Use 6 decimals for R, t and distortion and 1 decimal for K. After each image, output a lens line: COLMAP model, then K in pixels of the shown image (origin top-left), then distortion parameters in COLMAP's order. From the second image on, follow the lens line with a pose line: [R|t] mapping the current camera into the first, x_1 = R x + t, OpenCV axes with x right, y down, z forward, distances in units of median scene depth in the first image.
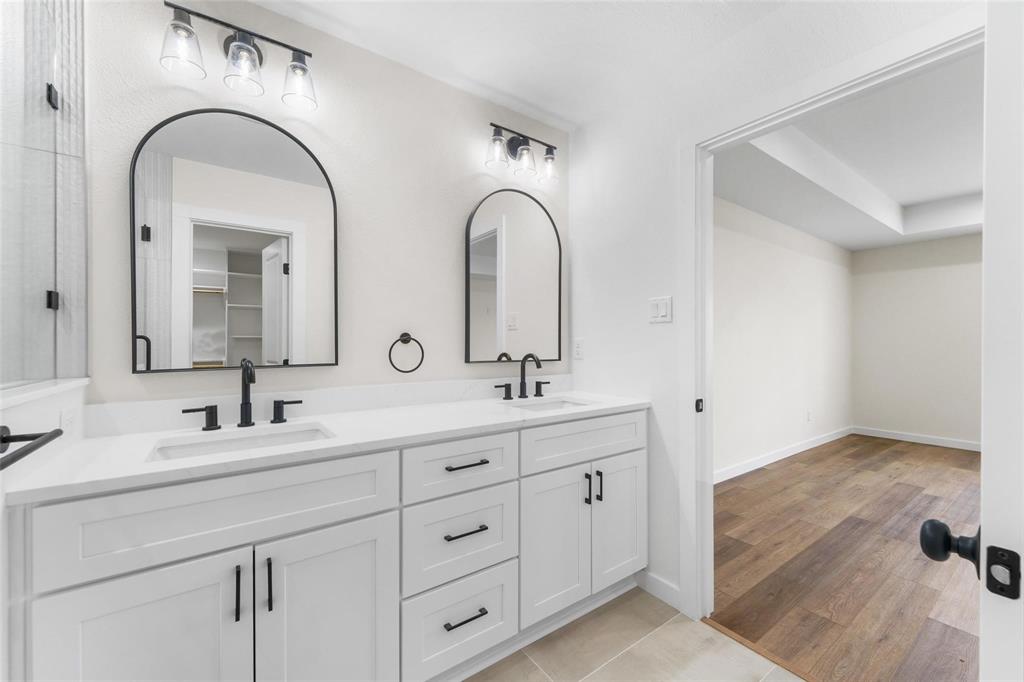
lens RADIAL K [[408.3, 0, 506.9], [0, 408.3, 341.5], [0, 0, 1]] dist [0.009294, -0.000137]
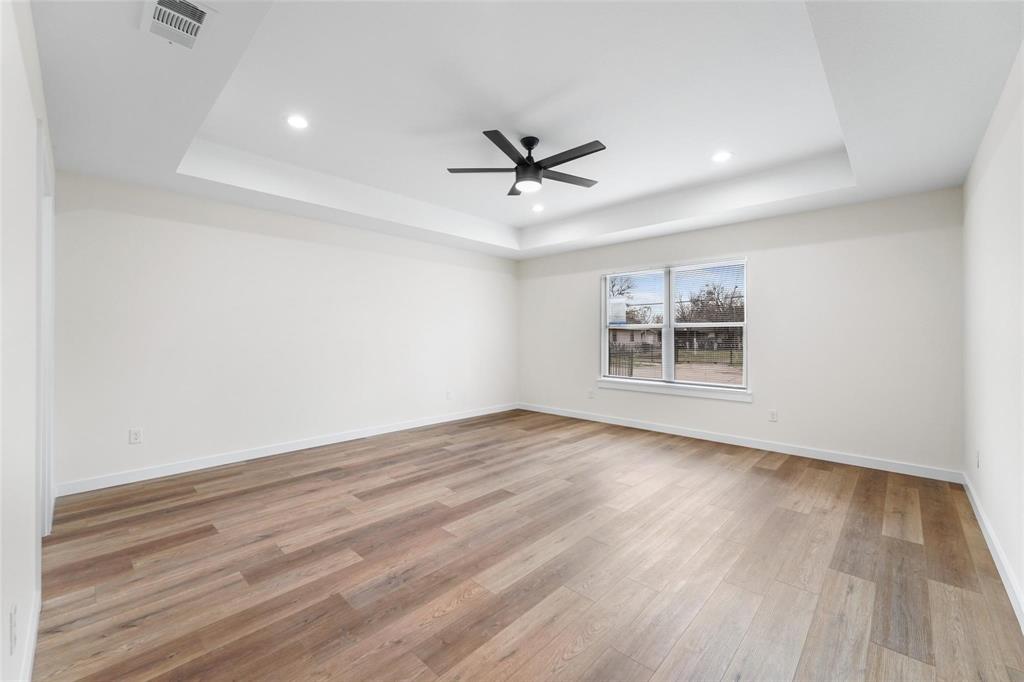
lens RADIAL K [[408.3, 0, 508.2], [0, 408.3, 335.5], [0, 0, 1]] dist [0.009294, -0.000137]
pose [[0.982026, -0.009353, 0.188514, 2.286019], [0.010398, 0.999936, -0.004556, 0.033308], [-0.188459, 0.006434, 0.982060, -0.787424]]
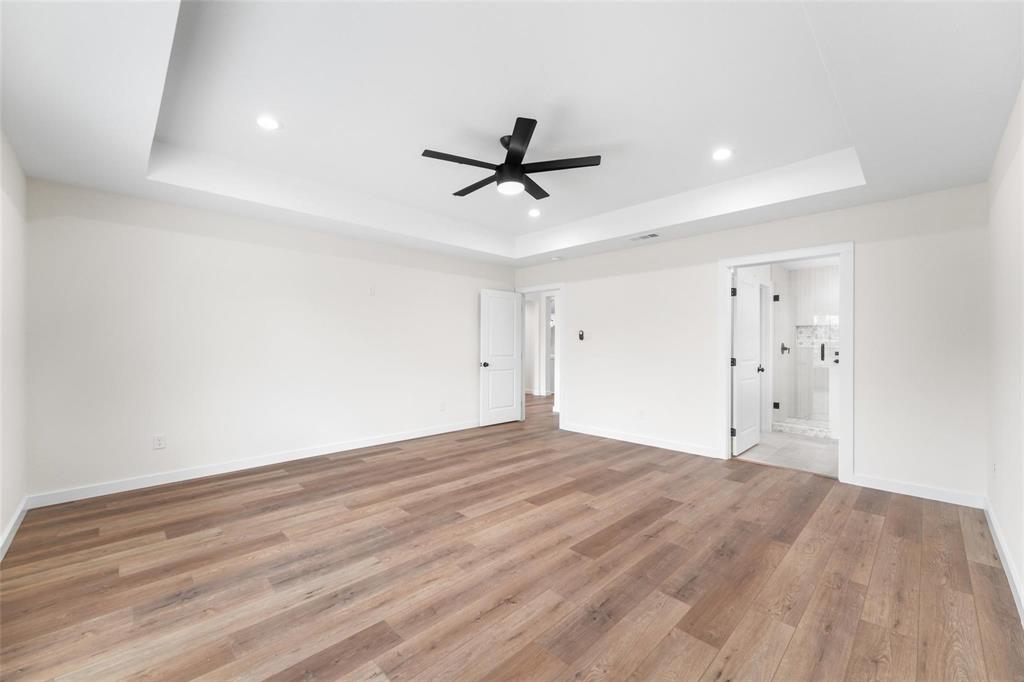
lens RADIAL K [[408.3, 0, 506.7], [0, 408.3, 345.7], [0, 0, 1]] dist [0.009294, -0.000137]
pose [[-0.987845, -0.011946, -0.154980, 3.185044], [-0.012657, 0.999913, 0.003599, 0.014207], [0.154924, 0.005516, -0.987911, 3.582649]]
